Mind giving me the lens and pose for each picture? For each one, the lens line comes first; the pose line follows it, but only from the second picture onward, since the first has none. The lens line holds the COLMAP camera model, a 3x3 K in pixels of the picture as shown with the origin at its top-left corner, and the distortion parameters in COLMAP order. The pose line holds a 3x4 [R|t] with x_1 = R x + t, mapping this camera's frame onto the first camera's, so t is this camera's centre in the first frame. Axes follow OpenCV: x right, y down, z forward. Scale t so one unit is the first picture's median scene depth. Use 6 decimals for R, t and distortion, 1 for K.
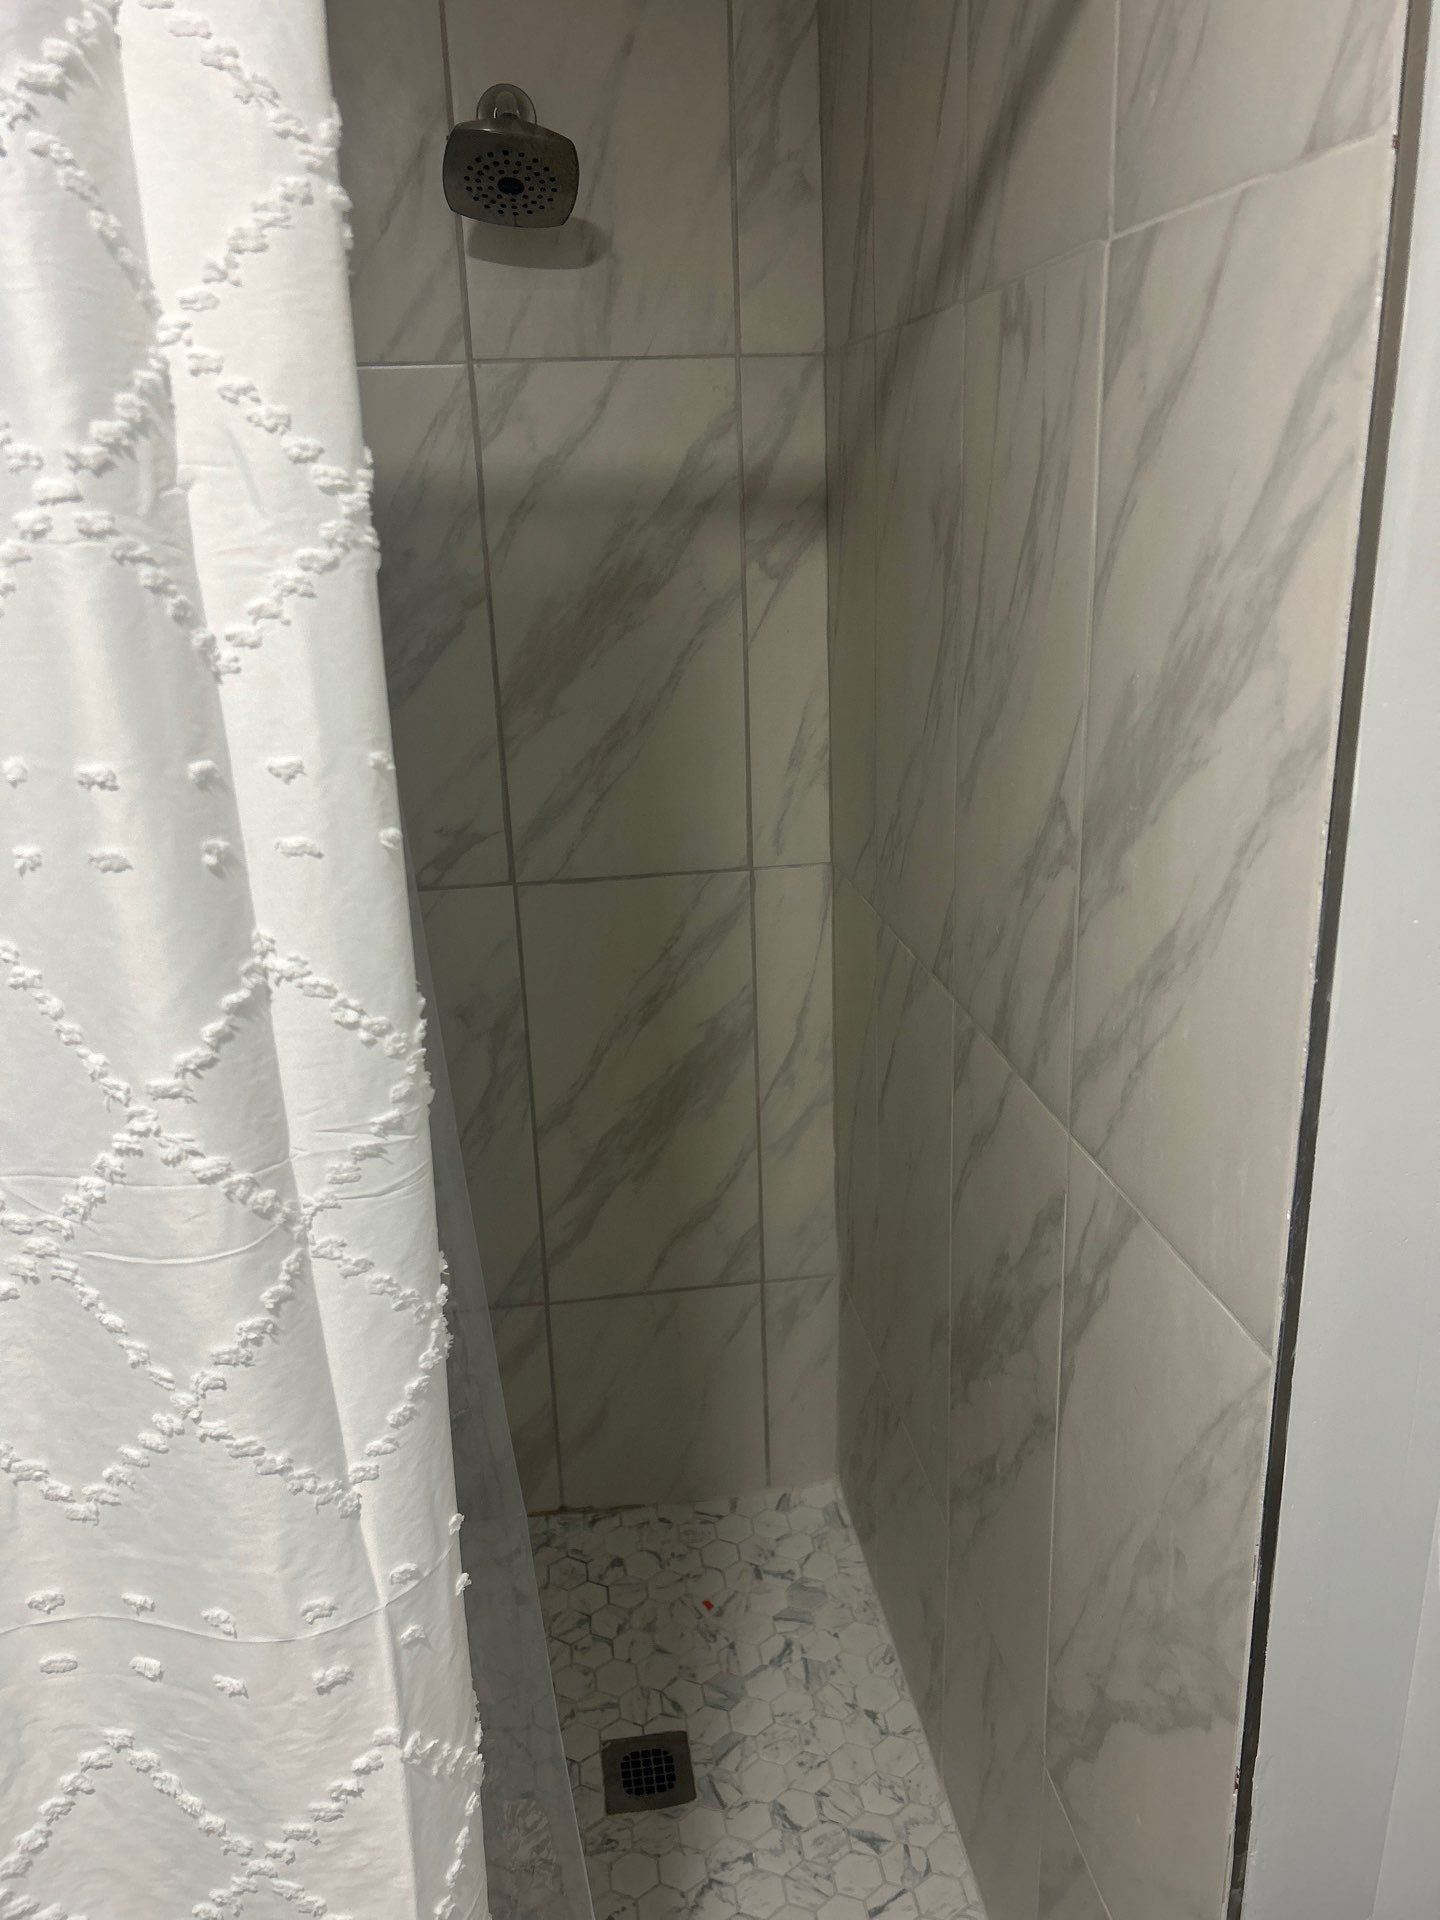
lens RADIAL K [[1472.8, 0, 761.5], [0, 1472.8, 963.7], [0, 0, 1]] dist [0.106555, -0.126187]
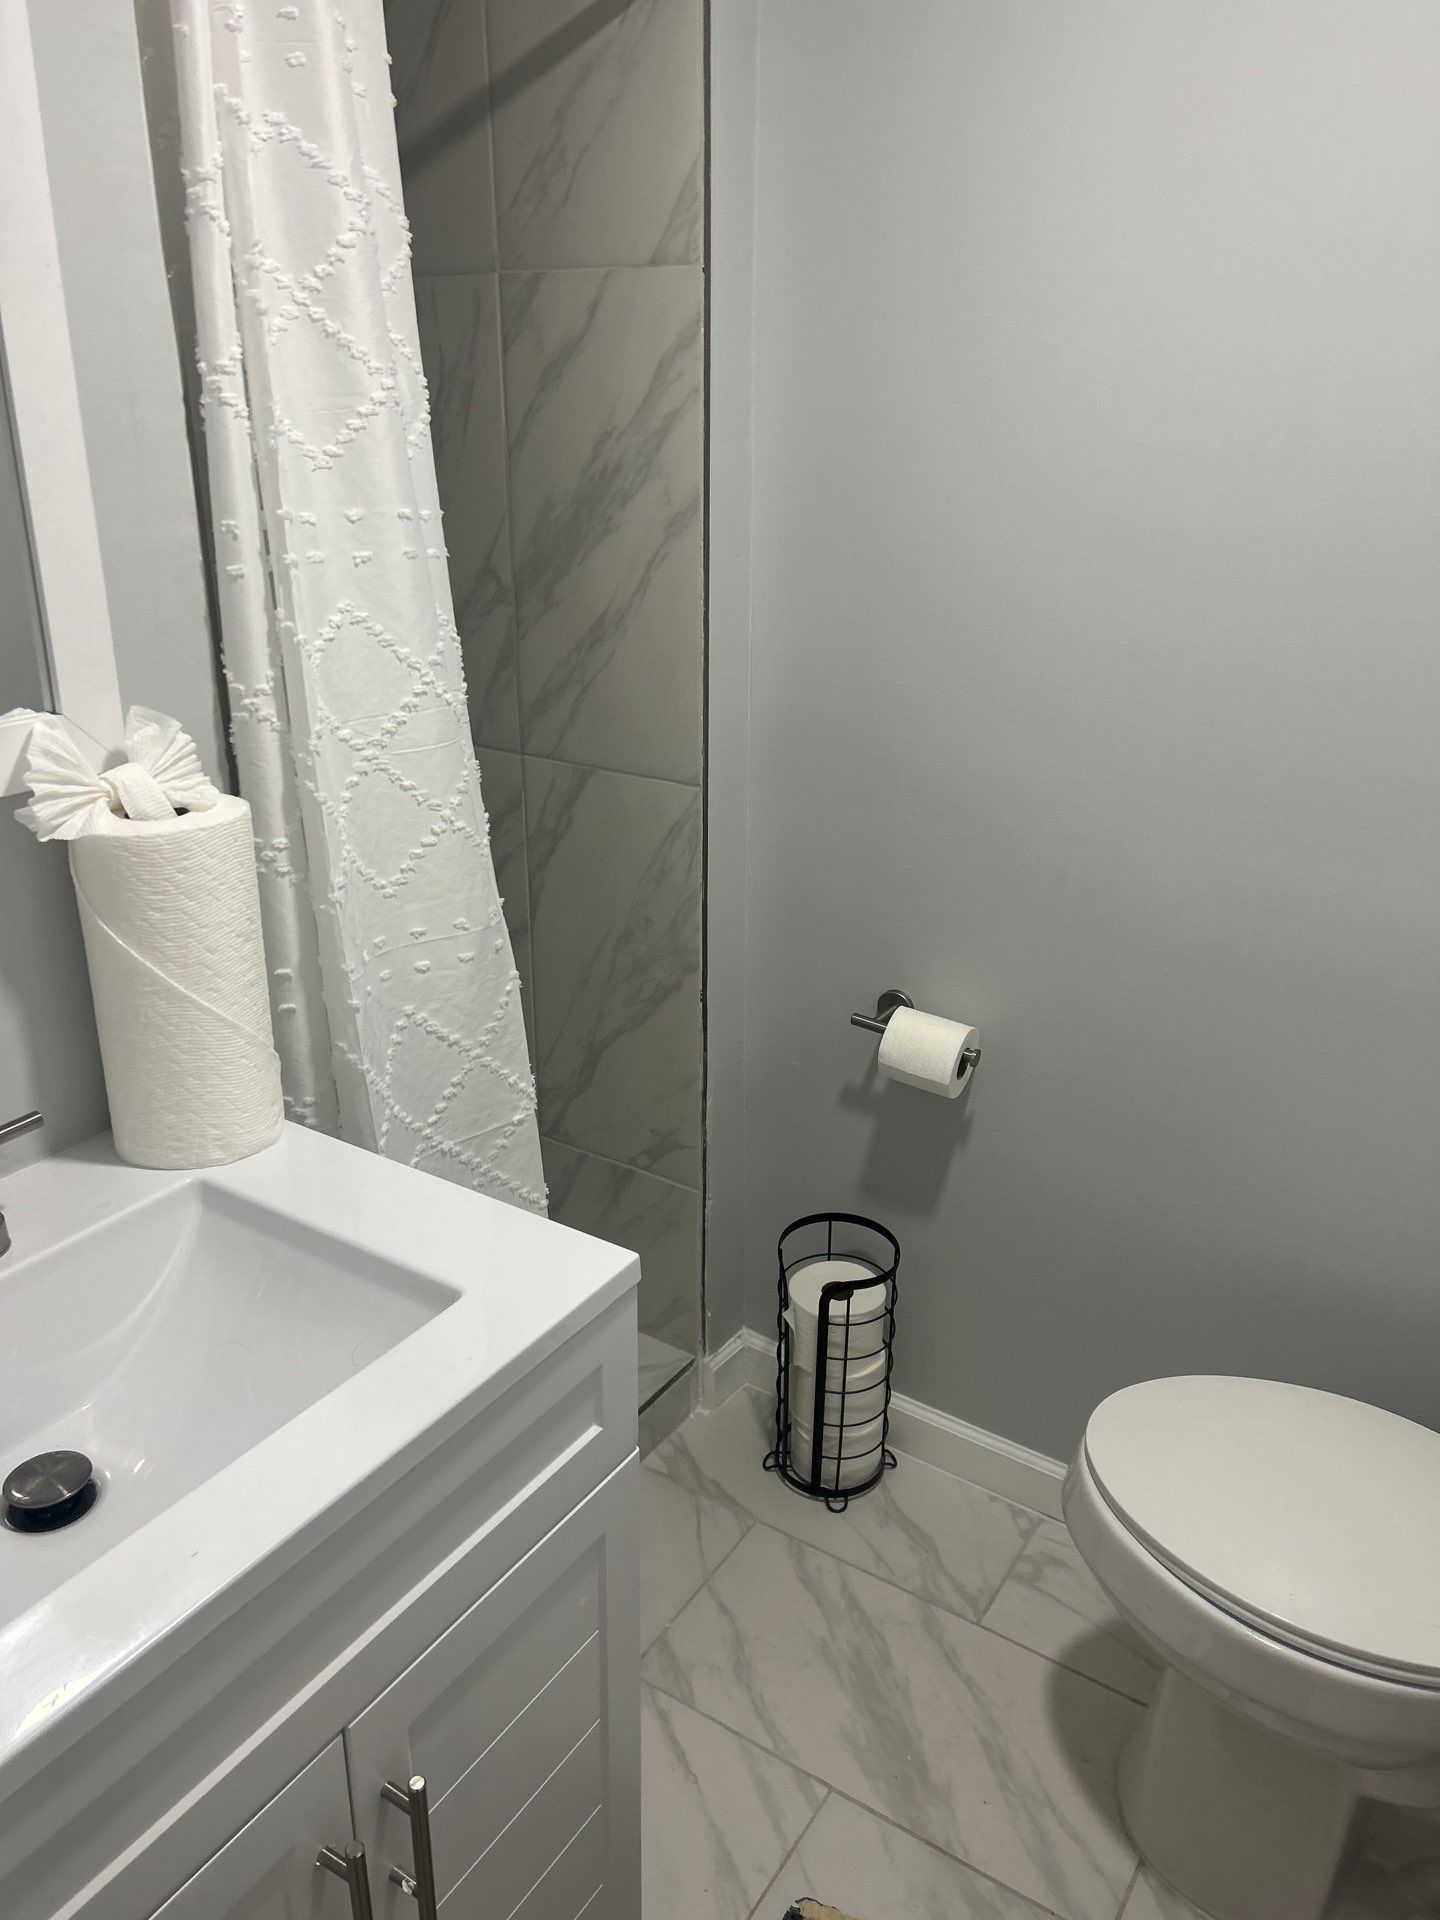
lens RADIAL K [[1472.8, 0, 761.5], [0, 1472.8, 963.7], [0, 0, 1]] dist [0.106555, -0.126187]
pose [[0.648241, -0.245111, 0.720905, -1.313473], [0.215989, 0.967075, 0.134592, 0.240016], [-0.730159, 0.068460, 0.679839, -0.614545]]
